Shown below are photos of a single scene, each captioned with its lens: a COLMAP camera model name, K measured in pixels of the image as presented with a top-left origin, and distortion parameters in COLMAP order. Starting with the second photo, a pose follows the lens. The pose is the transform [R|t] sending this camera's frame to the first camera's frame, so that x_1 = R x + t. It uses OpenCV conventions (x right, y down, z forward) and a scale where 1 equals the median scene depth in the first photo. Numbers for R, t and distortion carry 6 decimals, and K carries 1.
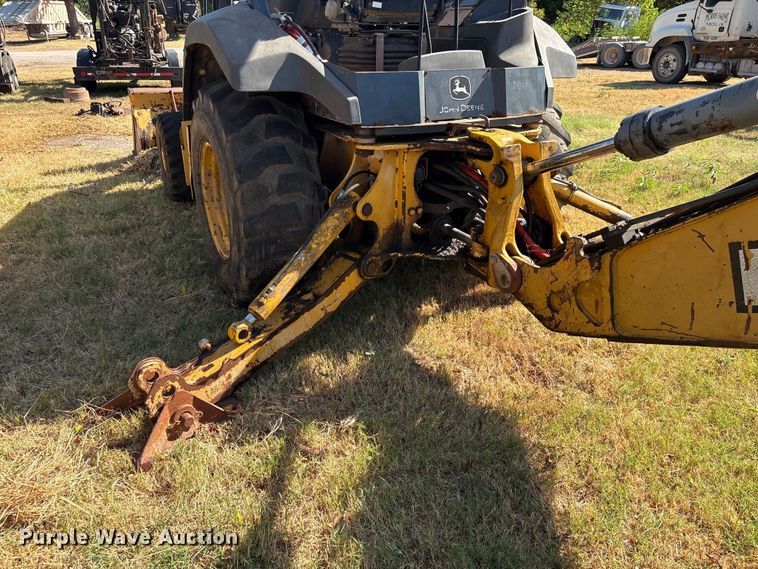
lens RADIAL K [[575.3, 0, 379.9], [0, 575.3, 288.3], [0, 0, 1]] dist [0.050490, -0.056575]
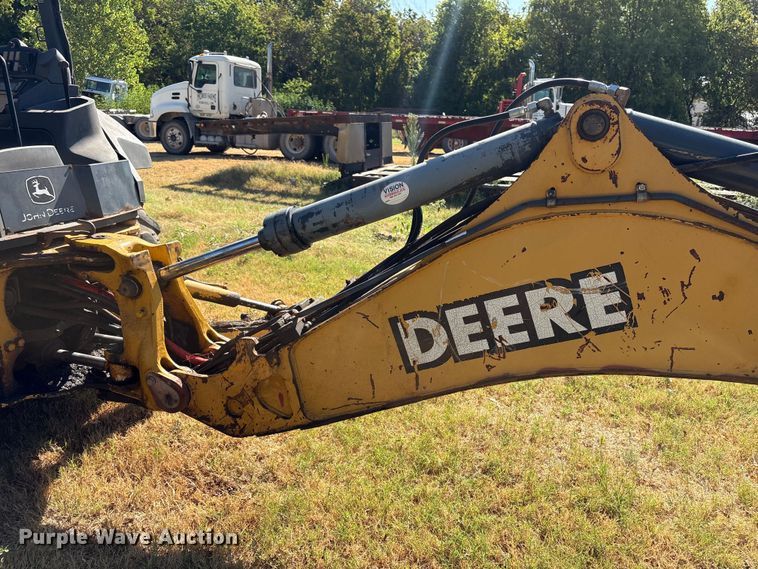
lens RADIAL K [[575.3, 0, 380.7], [0, 575.3, 286.3], [0, 0, 1]] dist [0.050490, -0.056575]
pose [[0.705194, -0.181977, 0.685263, -0.118826], [0.255136, 0.966888, -0.005792, -0.083734], [-0.661519, 0.178919, 0.728272, 0.091347]]
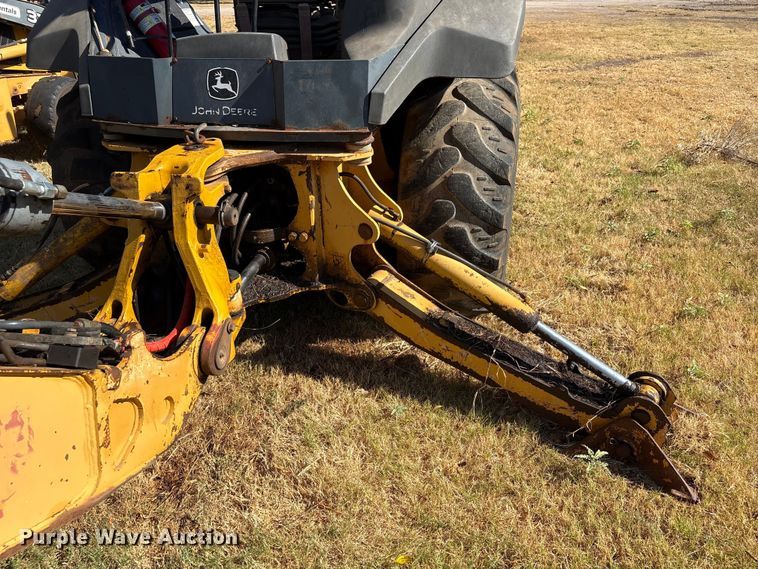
lens RADIAL K [[566.8, 0, 380.4], [0, 566.8, 282.7], [0, 0, 1]] dist [0.025599, -0.011551]
pose [[0.781865, 0.281065, -0.556498, 0.806042], [-0.241291, 0.959471, 0.145582, -0.261107], [0.574862, 0.020453, 0.817995, 0.527665]]
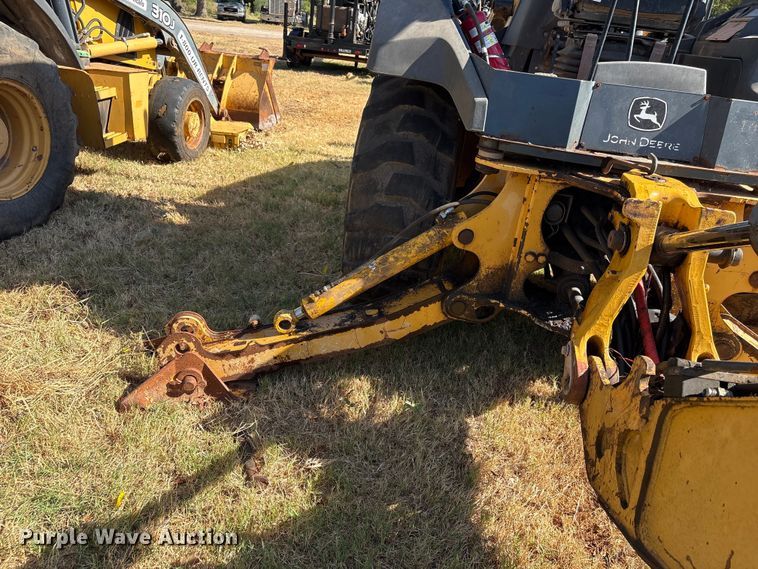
lens RADIAL K [[575.3, 0, 379.8], [0, 575.3, 287.5], [0, 0, 1]] dist [0.050490, -0.056575]
pose [[0.808617, 0.320827, -0.493162, 0.301904], [-0.334787, 0.940204, 0.062714, -0.079709], [0.483794, 0.114393, 0.867674, 0.243700]]
